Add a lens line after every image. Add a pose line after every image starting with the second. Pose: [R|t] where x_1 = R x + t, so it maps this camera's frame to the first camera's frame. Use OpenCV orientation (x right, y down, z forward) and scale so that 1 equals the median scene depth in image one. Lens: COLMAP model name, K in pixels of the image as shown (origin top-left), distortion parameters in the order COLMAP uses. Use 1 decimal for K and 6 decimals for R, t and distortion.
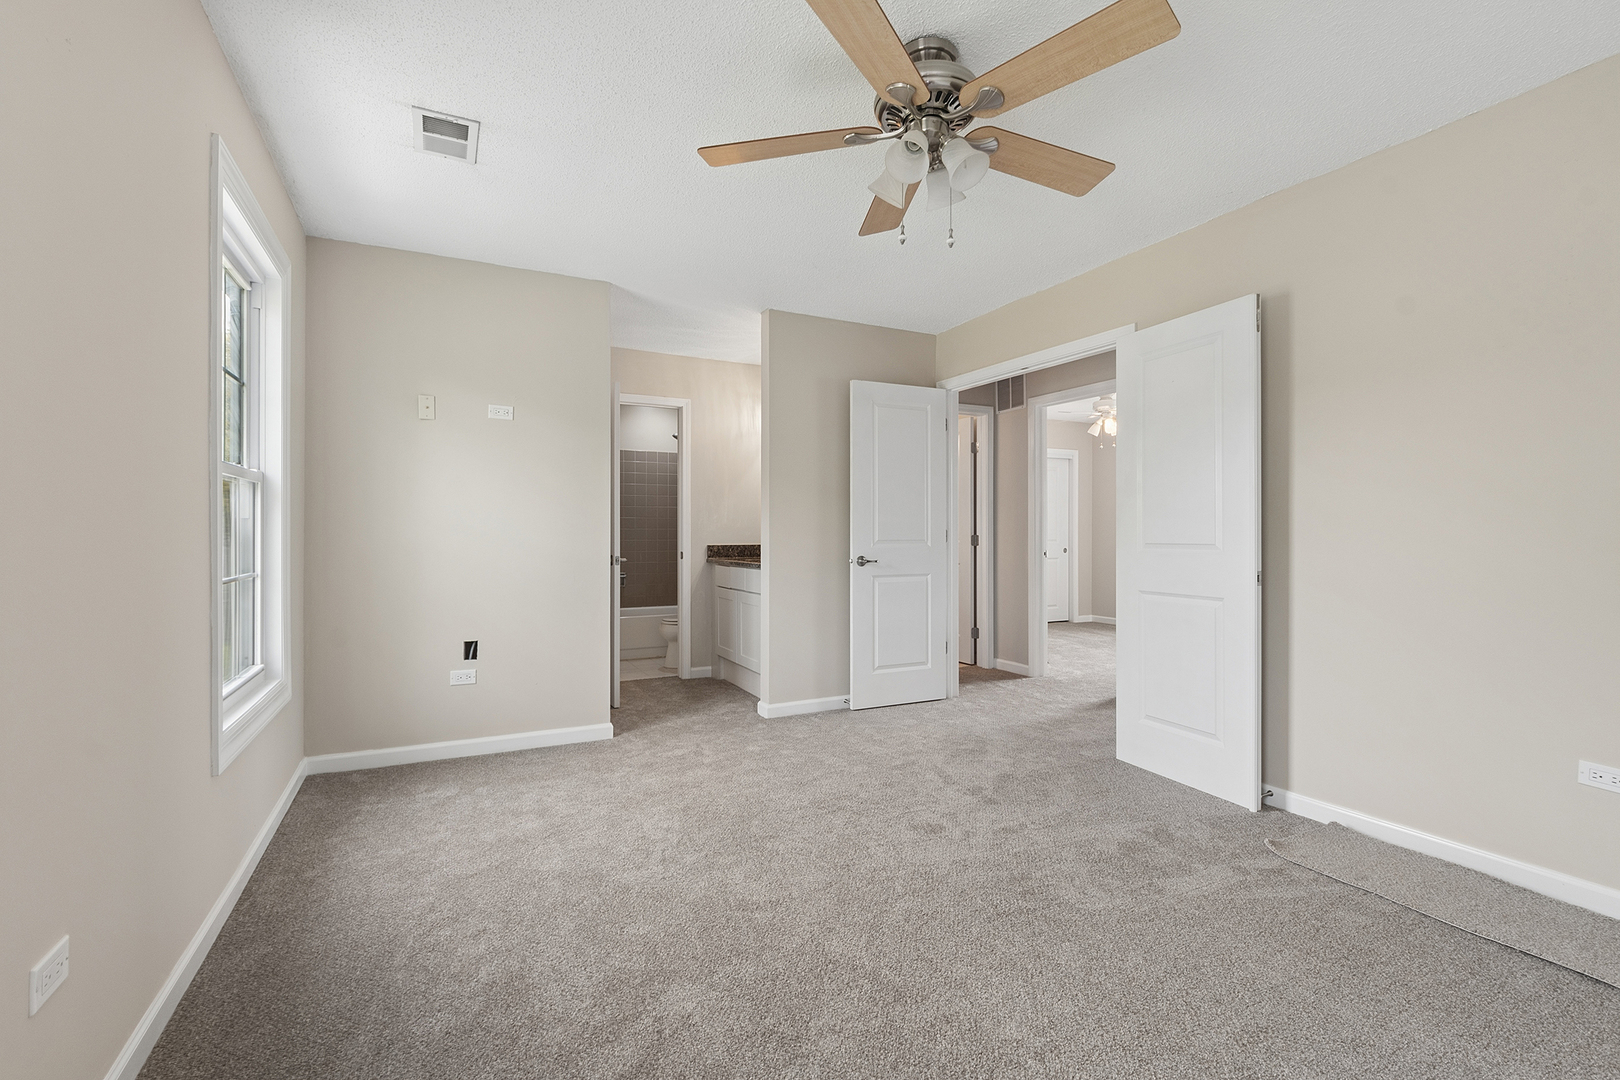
lens RADIAL K [[726.2, 0, 805.8], [0, 726.2, 529.6], [0, 0, 1]] dist [-0.003616, -0.000243]
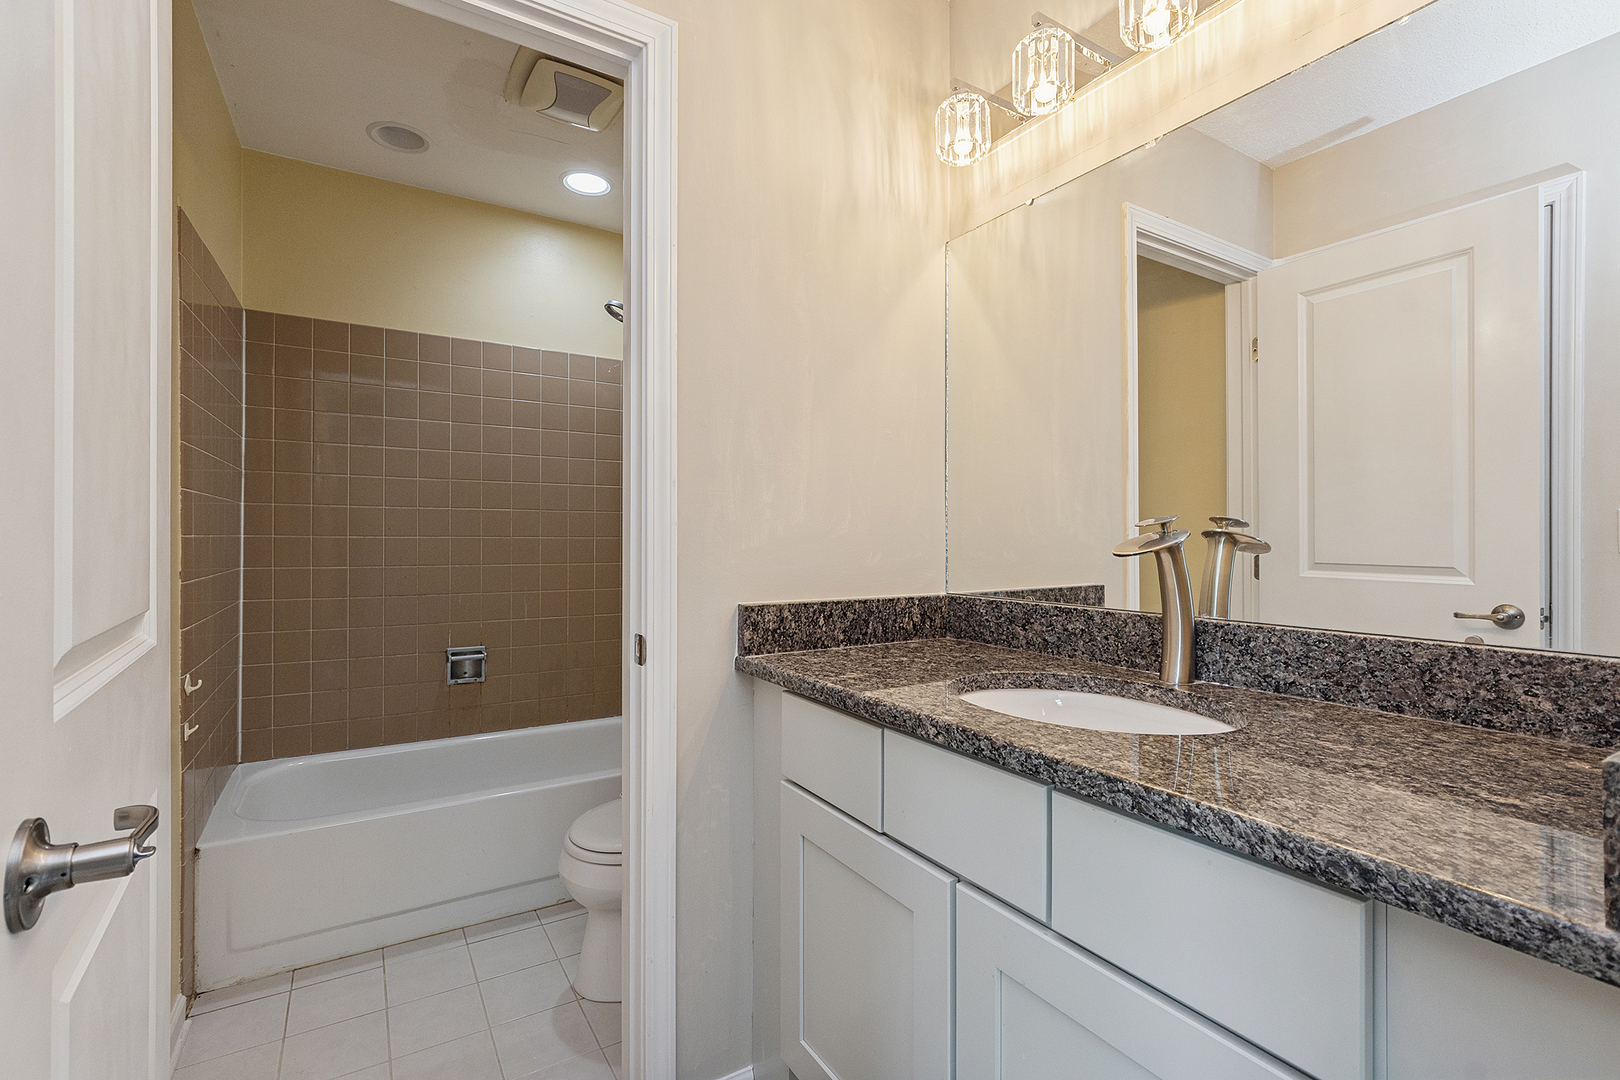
lens RADIAL K [[726.2, 0, 807.4], [0, 726.2, 539.2], [0, 0, 1]] dist [-0.003616, -0.000243]
pose [[0.996498, -0.000146, 0.083620, -0.132083], [0.000741, 0.999975, -0.007076, -0.000336], [-0.083617, 0.007113, 0.996473, 0.733739]]
